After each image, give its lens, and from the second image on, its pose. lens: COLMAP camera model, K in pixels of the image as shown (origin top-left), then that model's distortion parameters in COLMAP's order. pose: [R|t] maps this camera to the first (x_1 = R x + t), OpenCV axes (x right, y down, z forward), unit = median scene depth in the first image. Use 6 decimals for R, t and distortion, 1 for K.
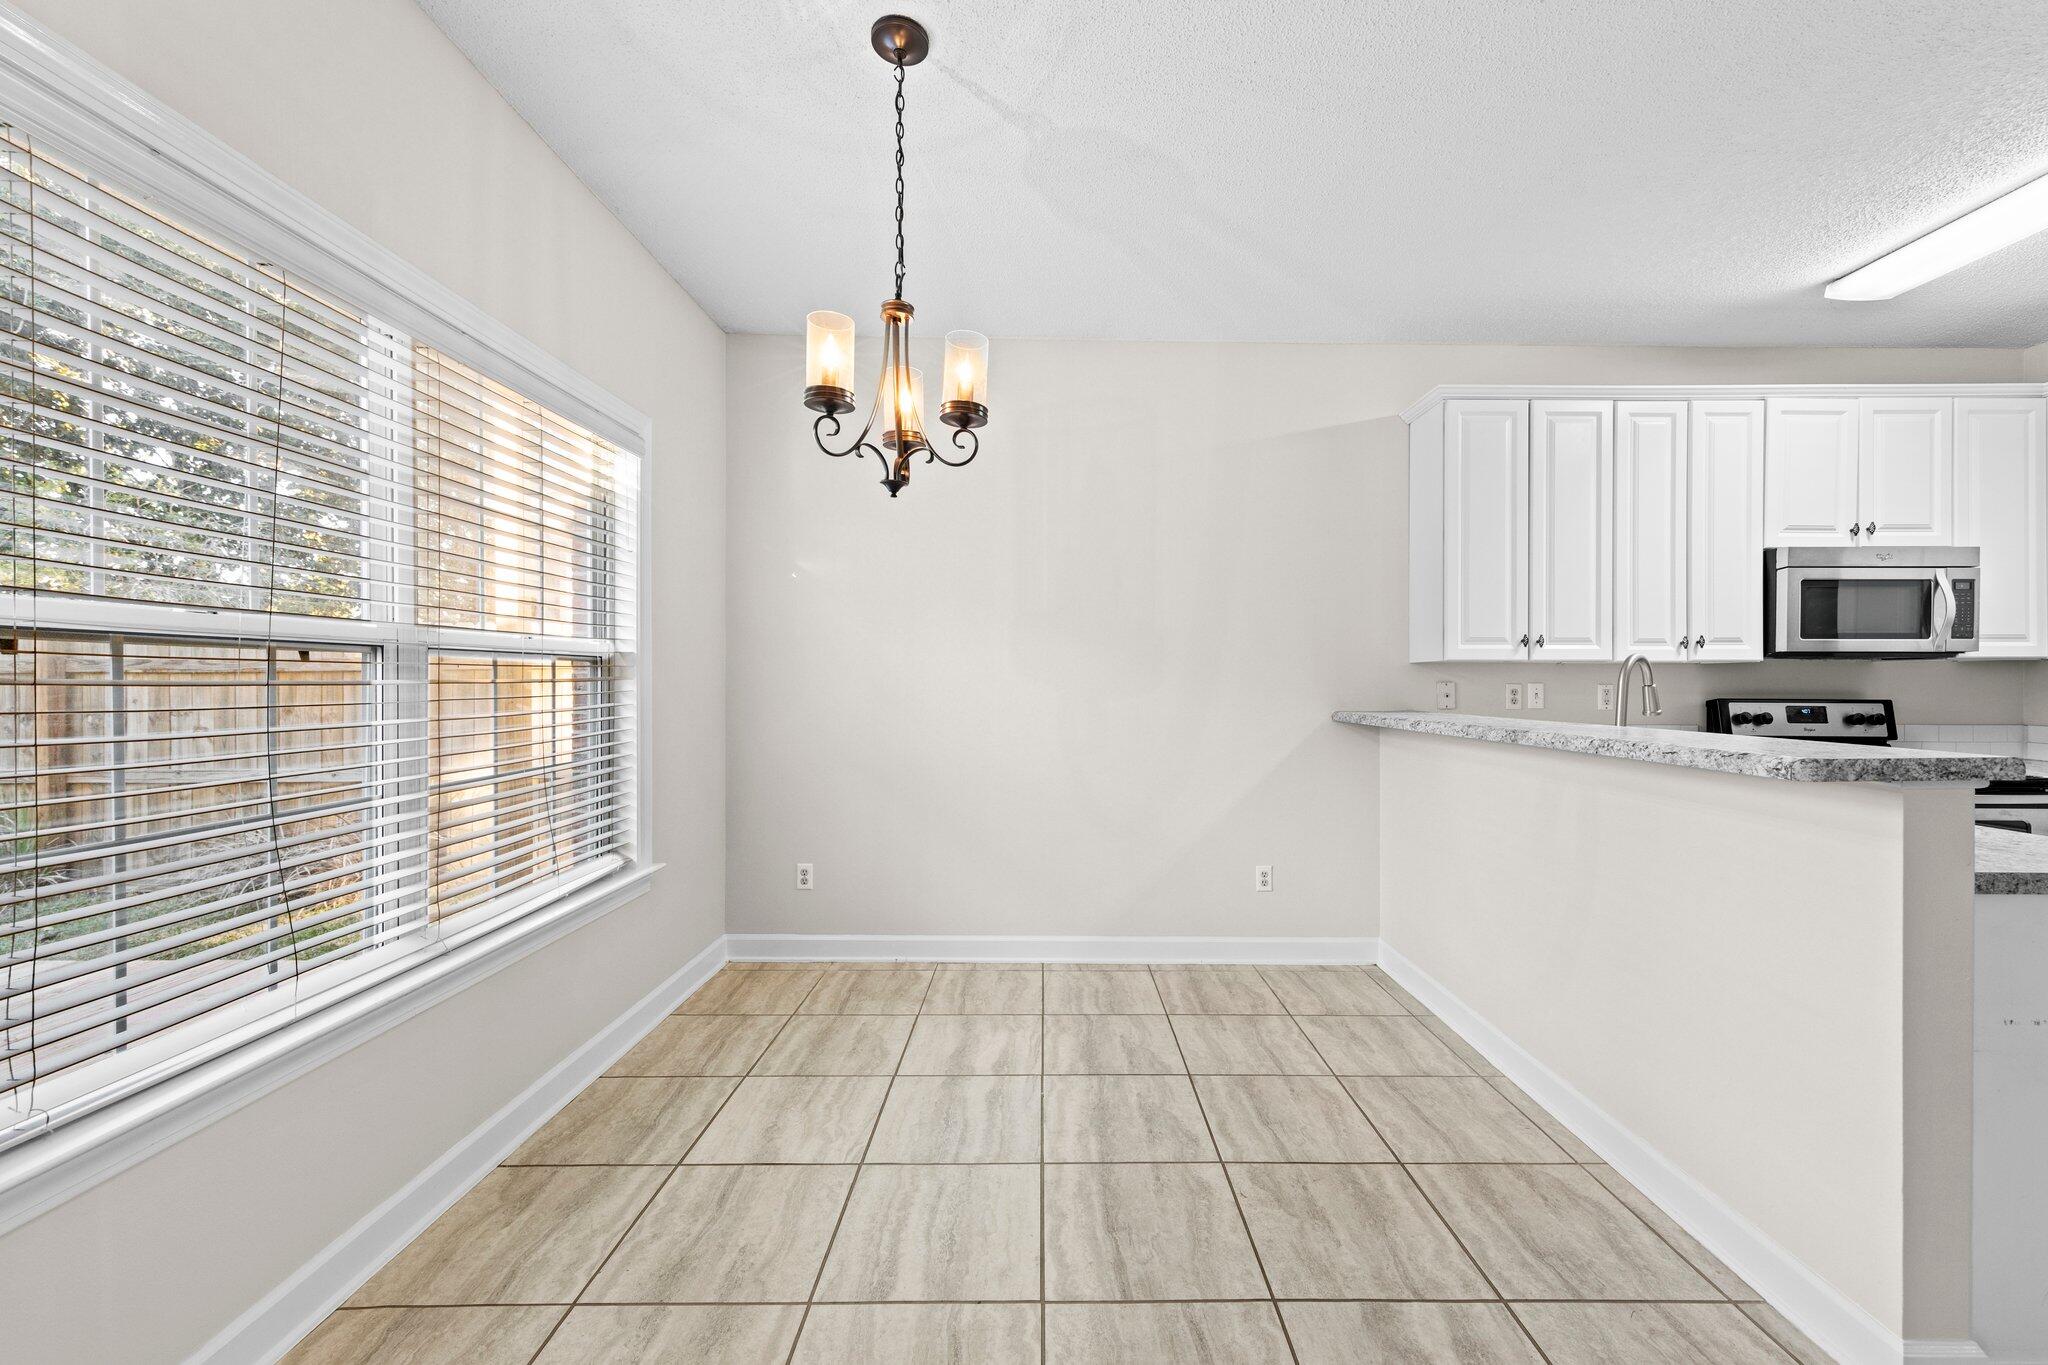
lens RADIAL K [[809.3, 0, 1045.6], [0, 809.3, 685.5], [0, 0, 1]] dist [0.004317, -0.001420]
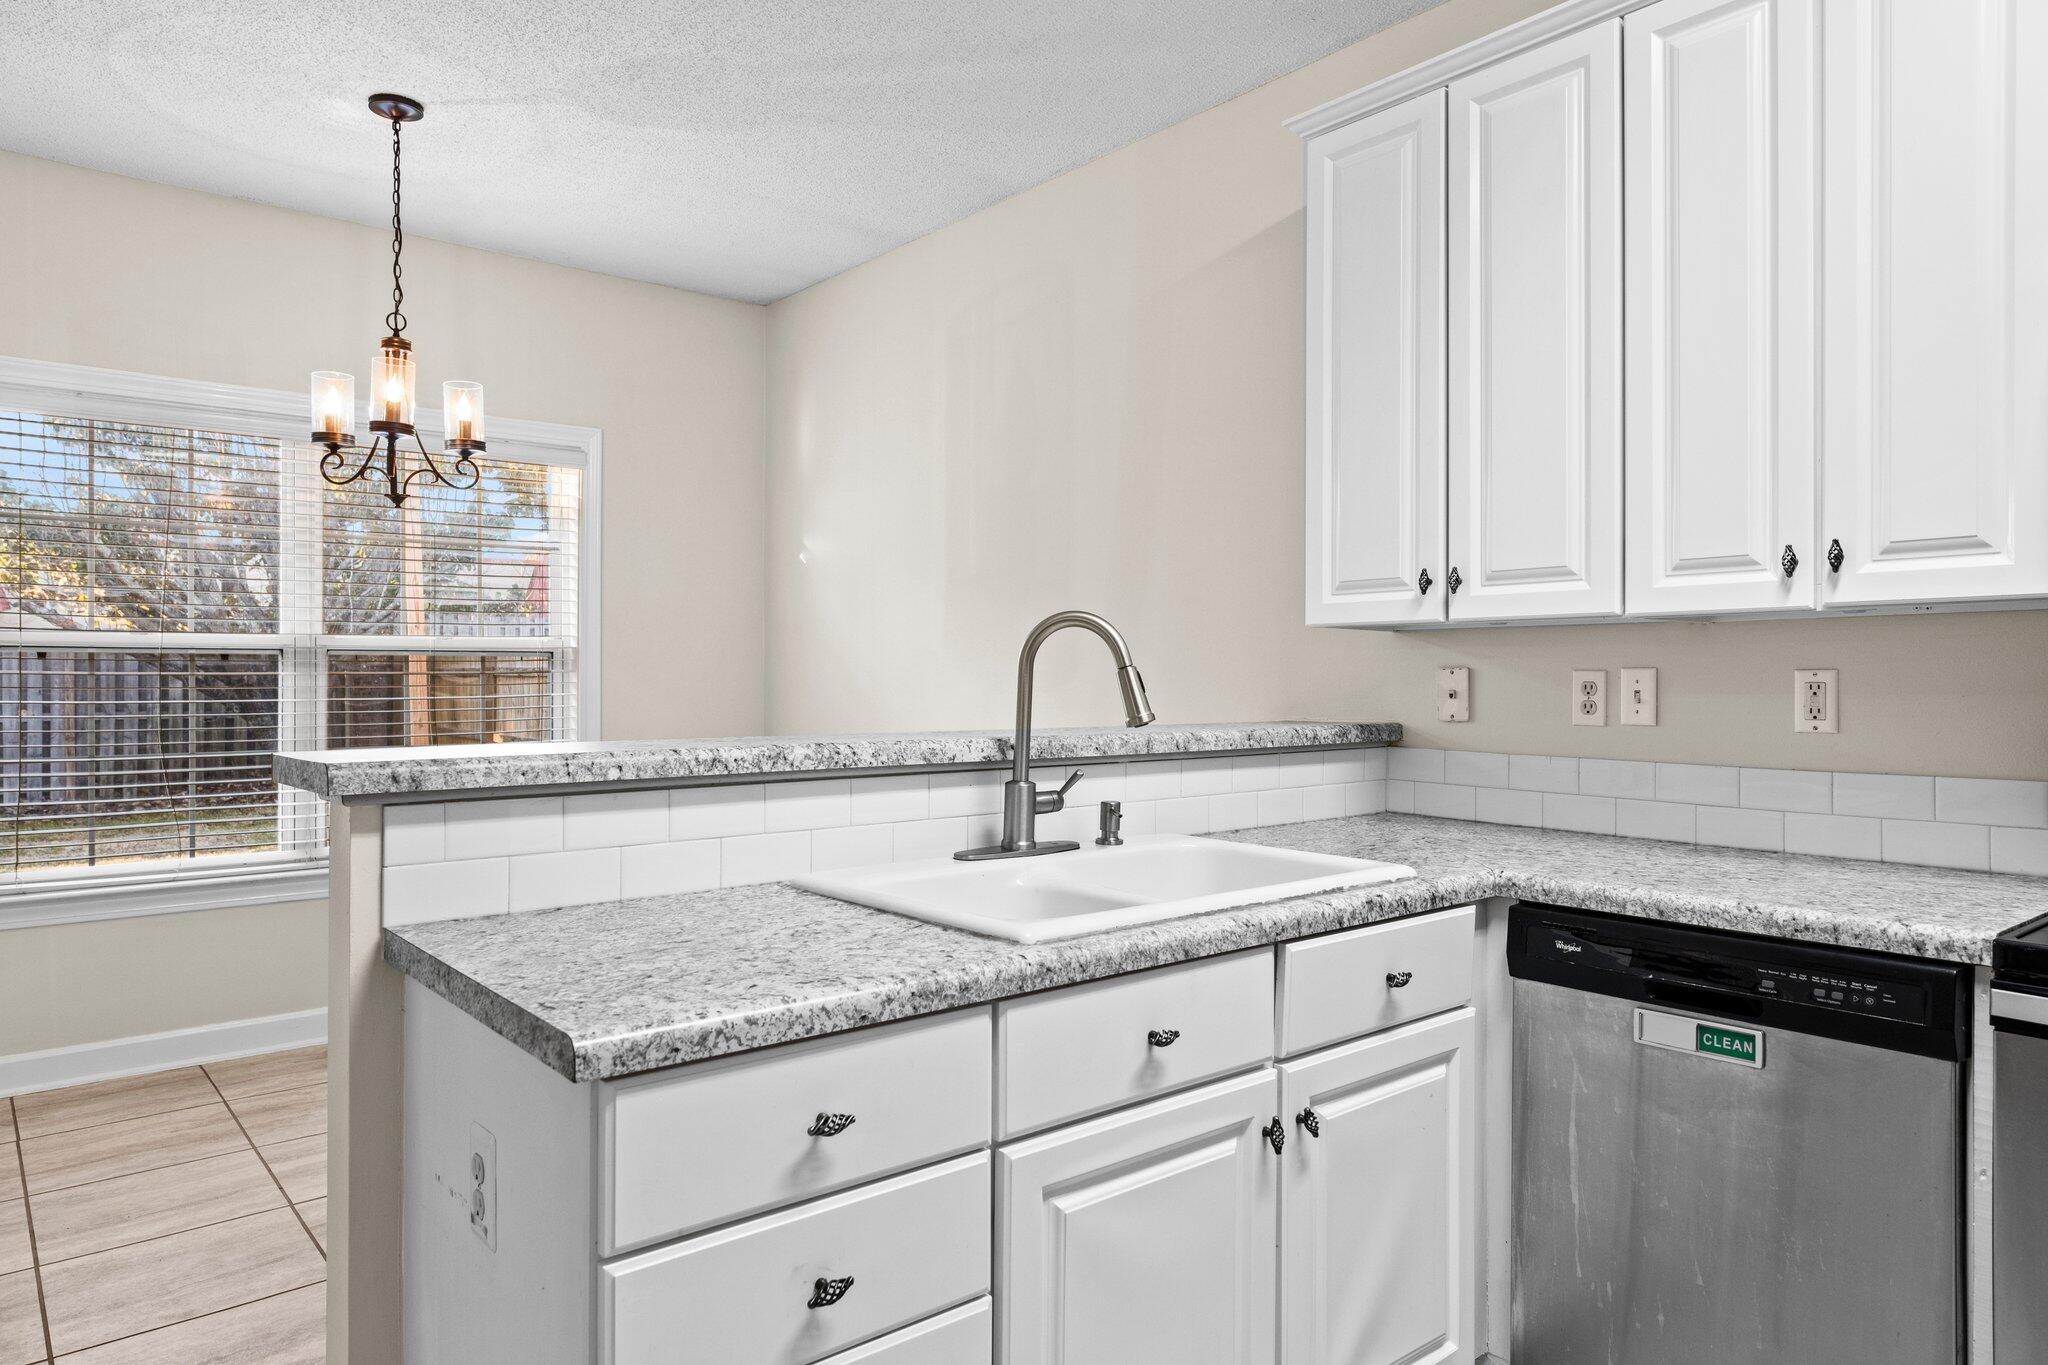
lens RADIAL K [[1263.5, 0, 1029.4], [0, 1263.5, 687.3], [0, 0, 1]] dist [0.006017, 0.000522]
pose [[0.637543, 0.001788, -0.770413, 1.047263], [-0.002320, 0.999997, 0.000401, 0.008908], [0.770411, 0.001532, 0.637546, 0.333618]]
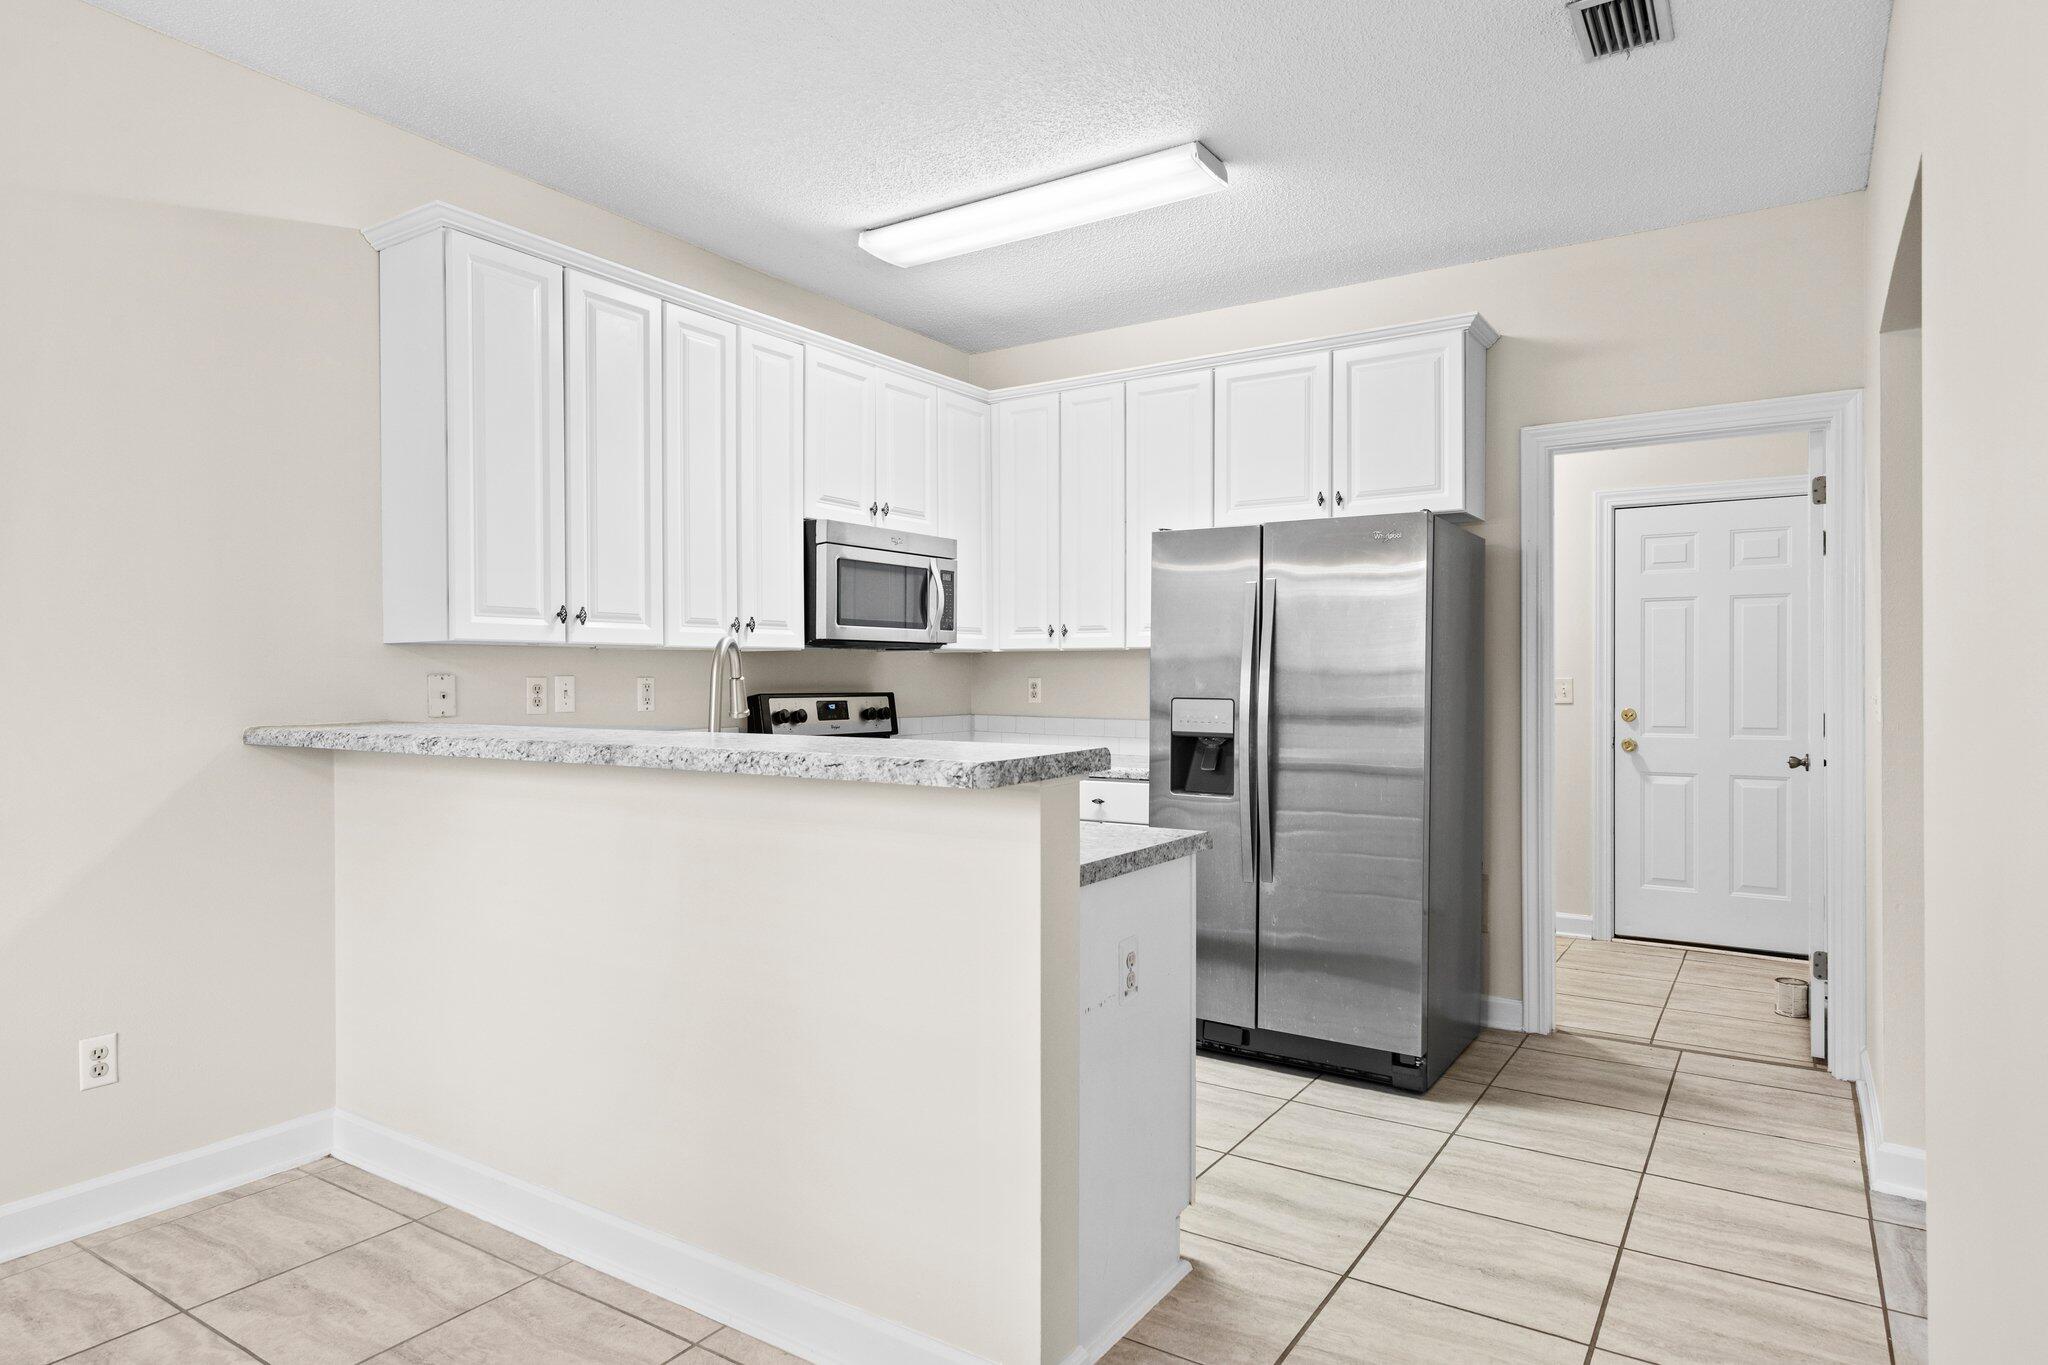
lens RADIAL K [[1182.1, 0, 1027.8], [0, 1182.1, 684.4], [0, 0, 1]] dist [0.001153, 0.002486]
pose [[0.547115, -0.008900, 0.837010, -0.035403], [0.006095, 0.999959, 0.006649, 0.000076], [-0.837035, 0.001464, 0.547147, 0.119870]]
